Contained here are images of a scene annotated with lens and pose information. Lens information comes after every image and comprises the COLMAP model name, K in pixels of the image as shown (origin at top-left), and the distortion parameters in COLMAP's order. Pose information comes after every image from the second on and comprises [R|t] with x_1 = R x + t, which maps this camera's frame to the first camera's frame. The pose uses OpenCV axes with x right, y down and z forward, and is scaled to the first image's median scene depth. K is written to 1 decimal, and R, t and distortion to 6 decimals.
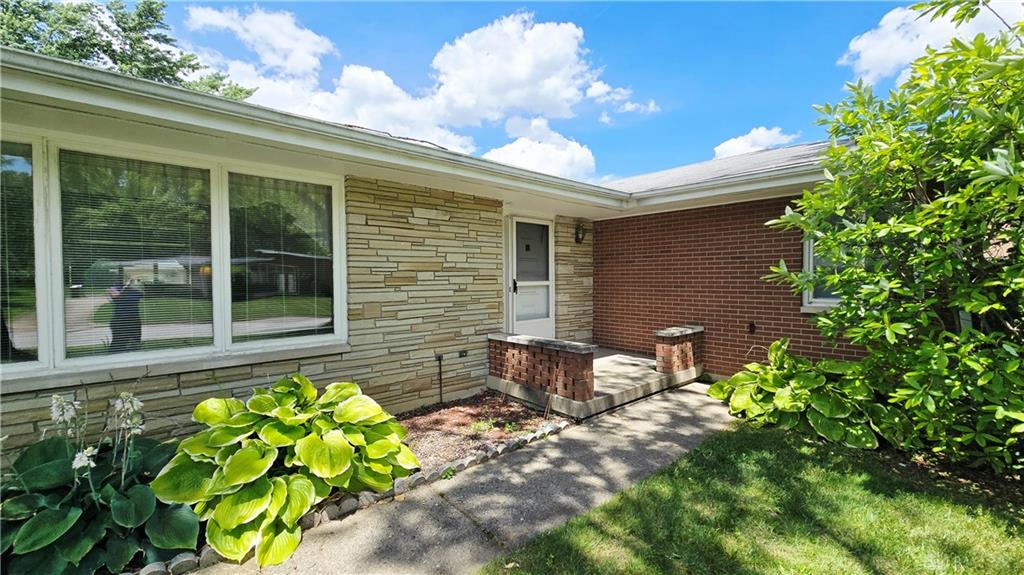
lens RADIAL K [[418.0, 0, 510.3], [0, 418.0, 286.3], [0, 0, 1]] dist [0.002358, 0.000111]
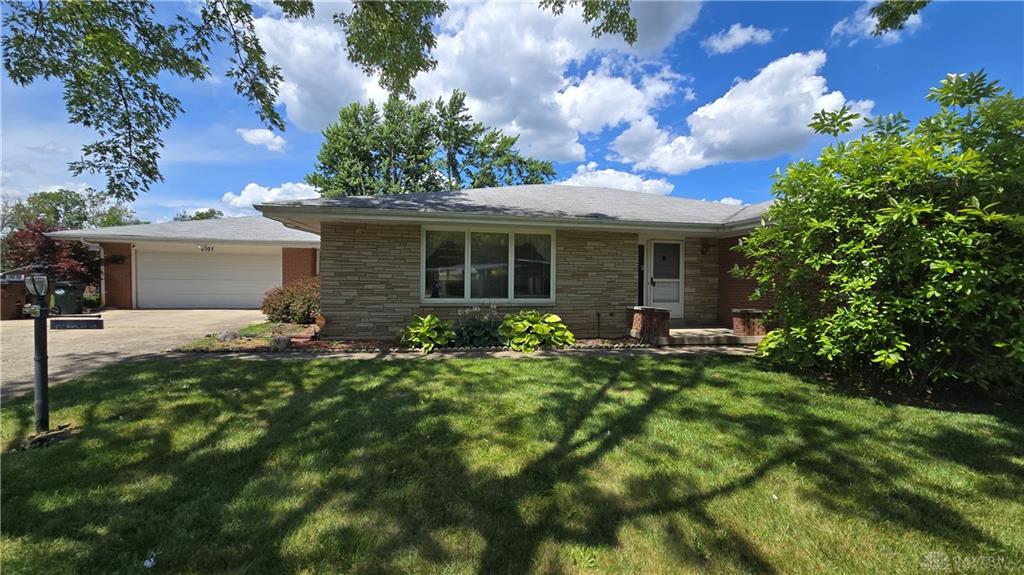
lens RADIAL K [[418.0, 0, 511.7], [0, 418.0, 286.3], [0, 0, 1]] dist [0.002358, 0.000111]
pose [[0.854832, 0.019234, -0.518548, 0.401079], [-0.026542, 0.999625, -0.006676, 0.045497], [0.518226, 0.019470, 0.855022, -0.731630]]
